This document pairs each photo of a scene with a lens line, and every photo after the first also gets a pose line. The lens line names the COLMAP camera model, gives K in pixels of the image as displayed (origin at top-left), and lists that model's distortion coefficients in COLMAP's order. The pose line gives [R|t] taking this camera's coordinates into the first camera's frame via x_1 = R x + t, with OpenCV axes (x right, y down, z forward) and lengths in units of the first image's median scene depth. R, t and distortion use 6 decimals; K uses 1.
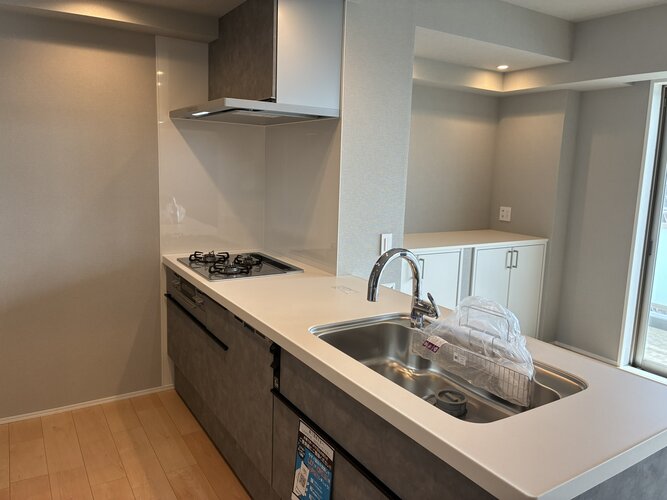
lens RADIAL K [[504.7, 0, 335.6], [0, 504.7, 247.2], [0, 0, 1]] dist [0.003933, -0.003327]
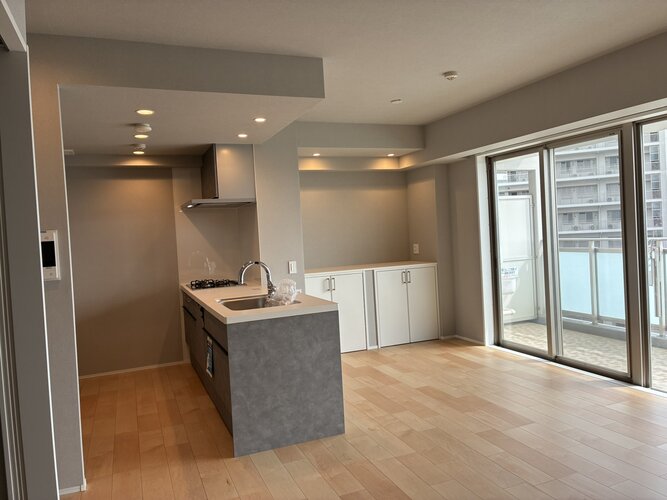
lens RADIAL K [[504.7, 0, 331.3], [0, 504.7, 250.0], [0, 0, 1]] dist [0.003933, -0.003327]
pose [[0.980009, -0.082132, -0.181210, 0.501338], [0.059413, 0.990066, -0.127431, 0.149886], [0.189876, 0.114117, 0.975154, -0.641963]]
